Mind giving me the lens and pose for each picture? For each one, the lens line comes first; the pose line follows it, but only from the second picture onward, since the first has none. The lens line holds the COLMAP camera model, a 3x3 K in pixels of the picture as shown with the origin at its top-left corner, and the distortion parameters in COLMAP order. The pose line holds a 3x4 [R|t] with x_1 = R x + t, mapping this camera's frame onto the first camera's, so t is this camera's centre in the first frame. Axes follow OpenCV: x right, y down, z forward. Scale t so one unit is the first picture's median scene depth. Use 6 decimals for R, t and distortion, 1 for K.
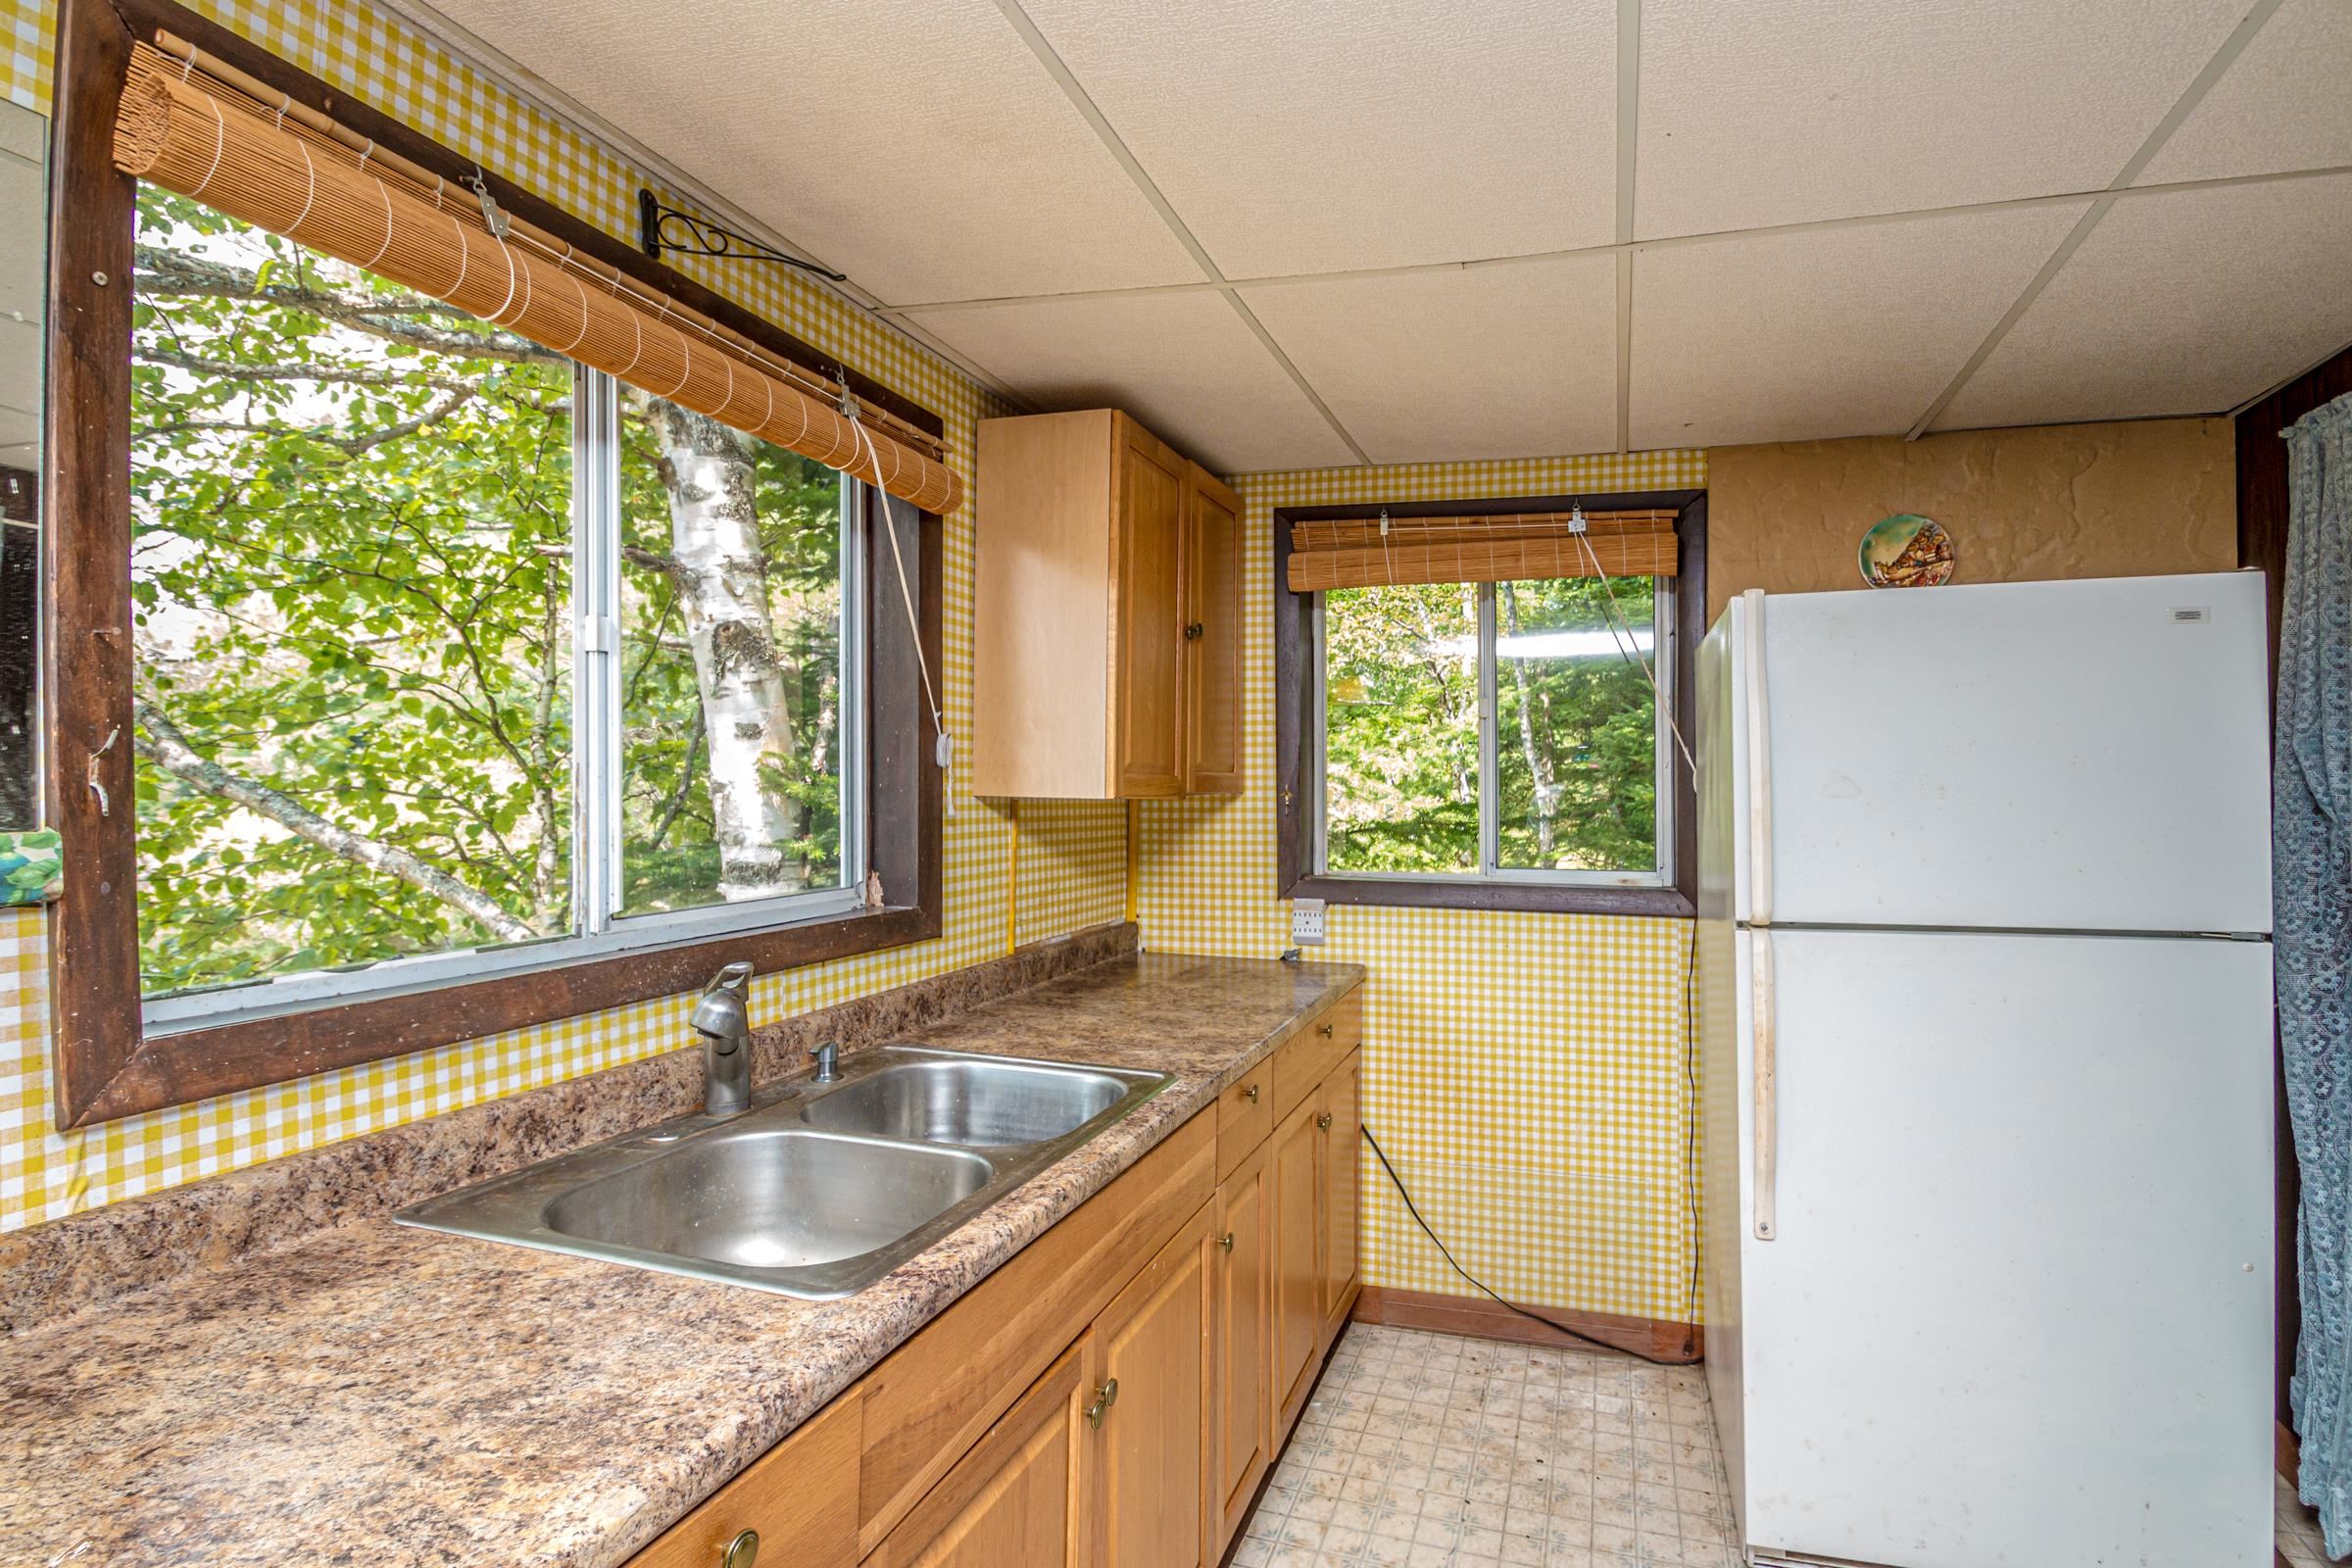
lens RADIAL K [[1155.1, 0, 1183.8], [0, 1155.1, 781.9], [0, 0, 1]] dist [-0.007814, -0.007640]
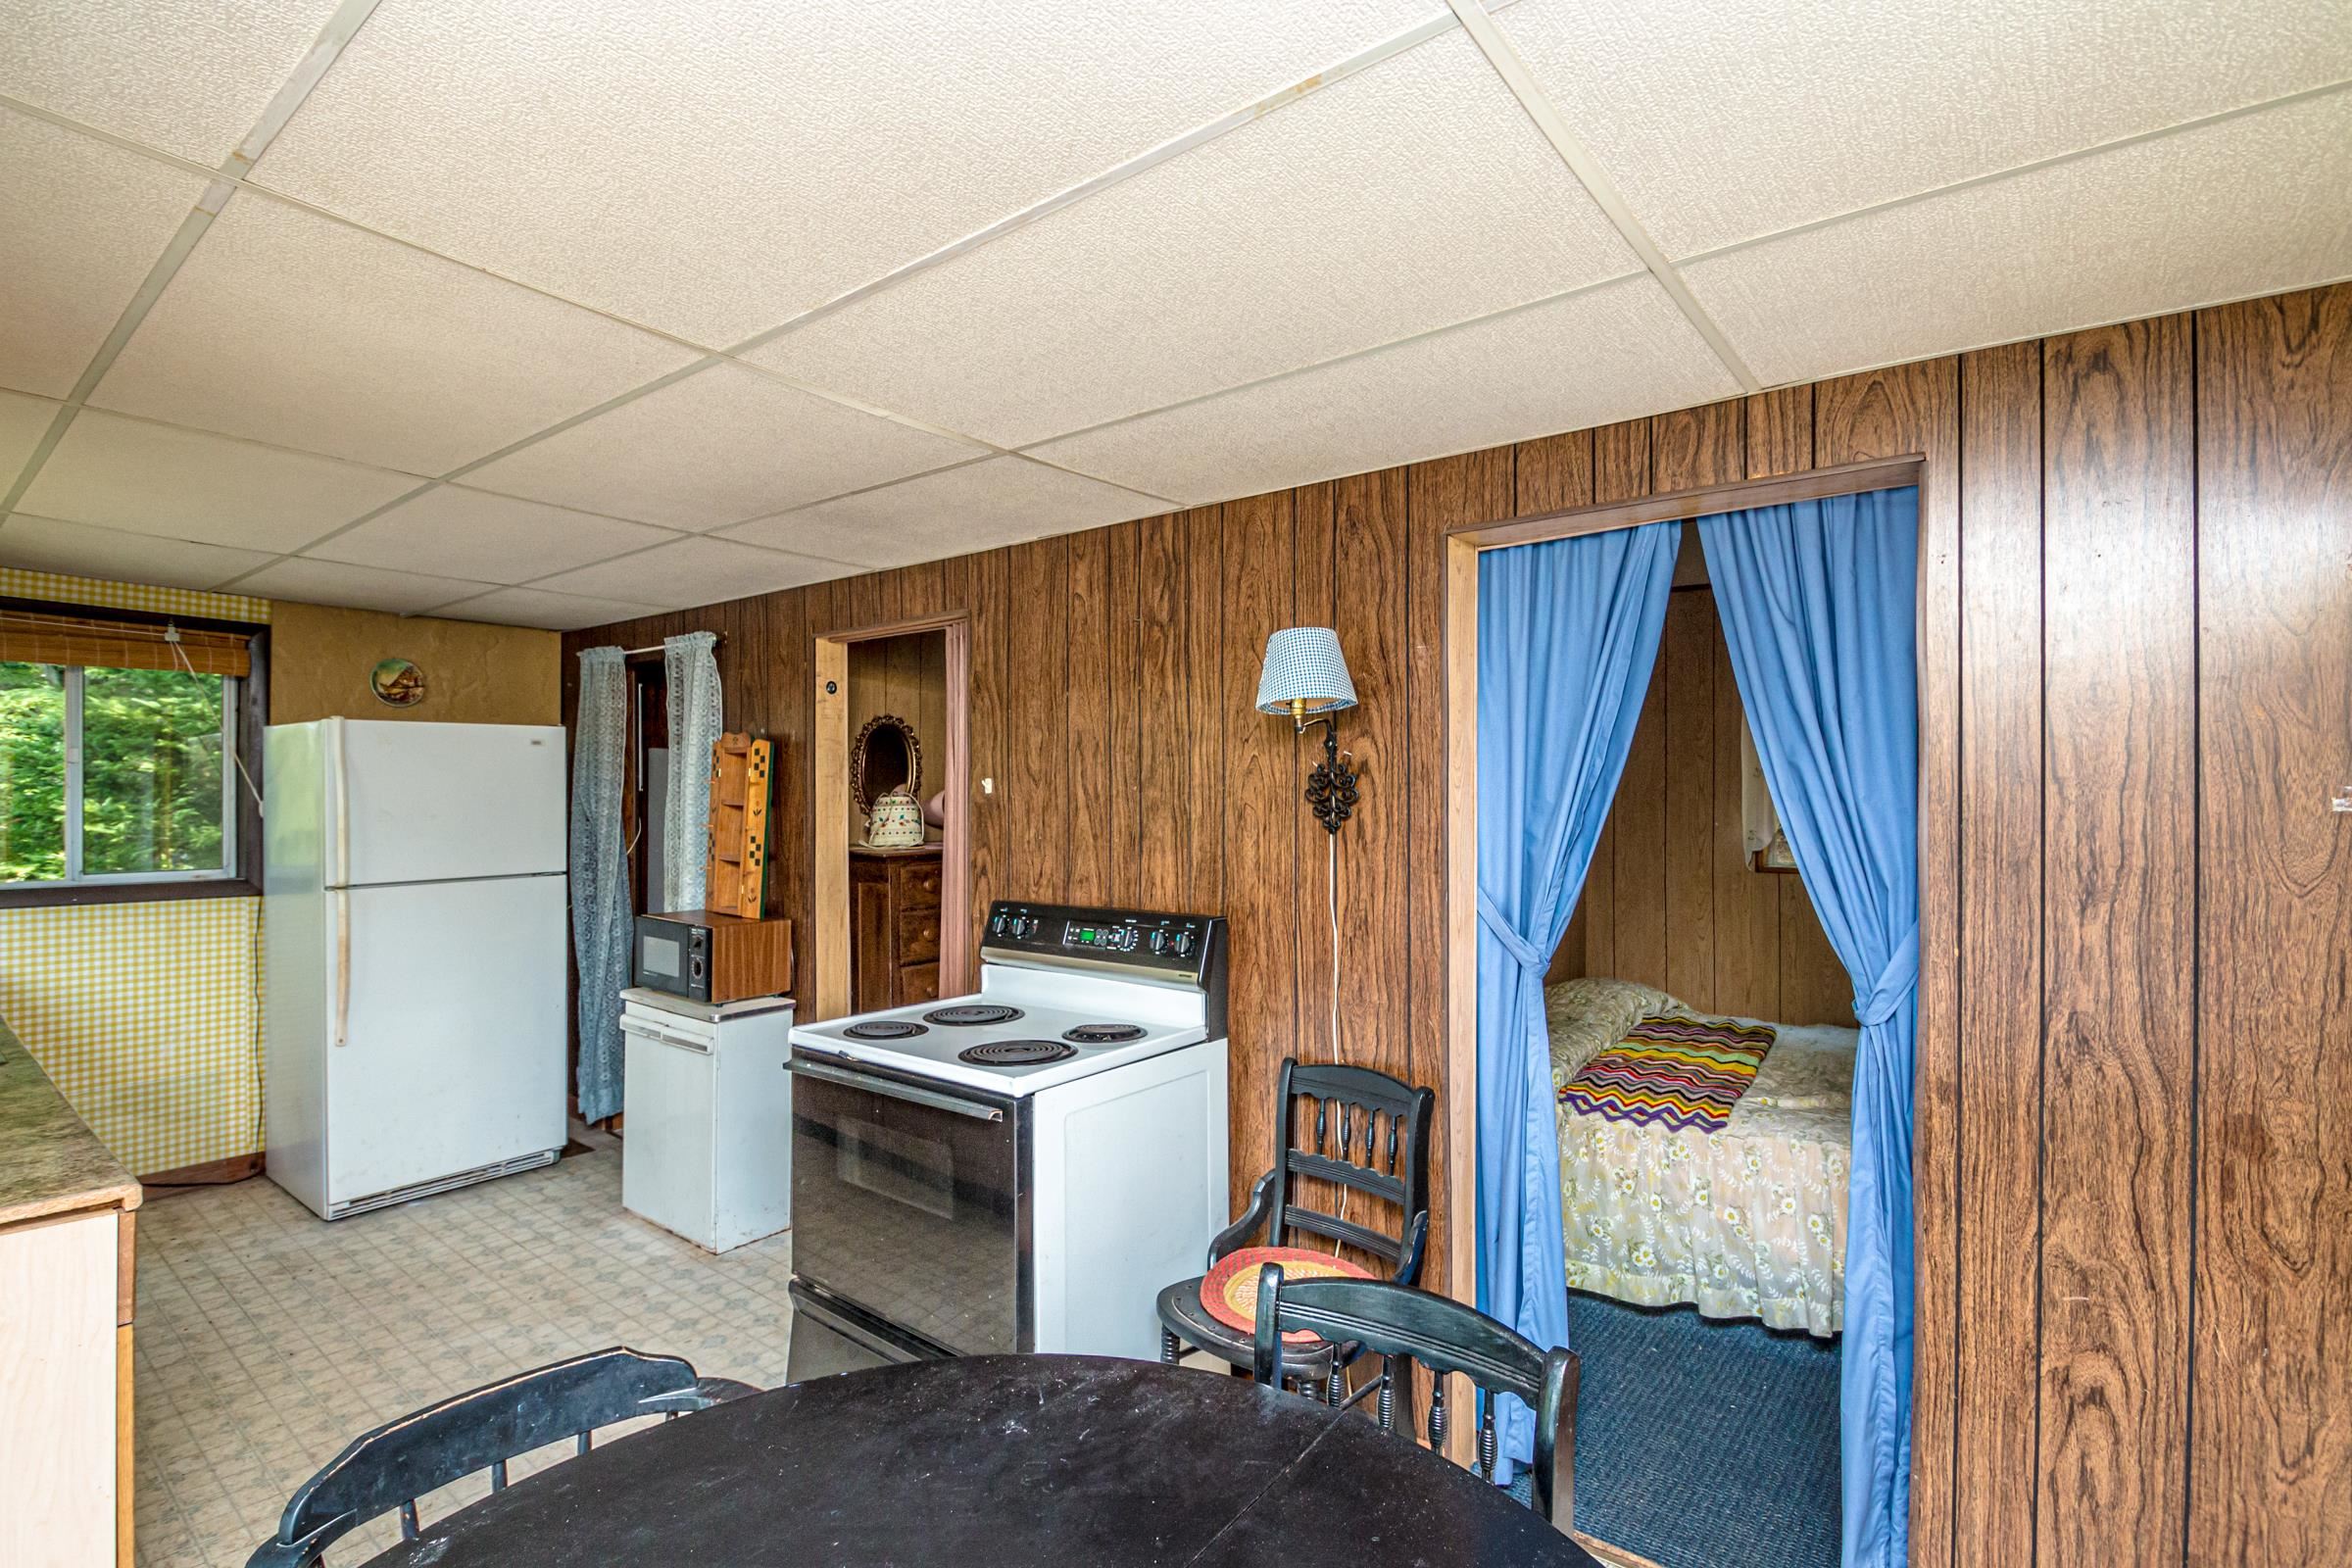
lens RADIAL K [[1072.3, 0, 1187.8], [0, 1072.3, 793.0], [0, 0, 1]] dist [0.005002, -0.005319]
pose [[0.311921, 0.011486, 0.950038, -1.266545], [-0.011423, 0.999900, -0.008338, -0.059910], [-0.950039, -0.008251, 0.312021, -1.512752]]
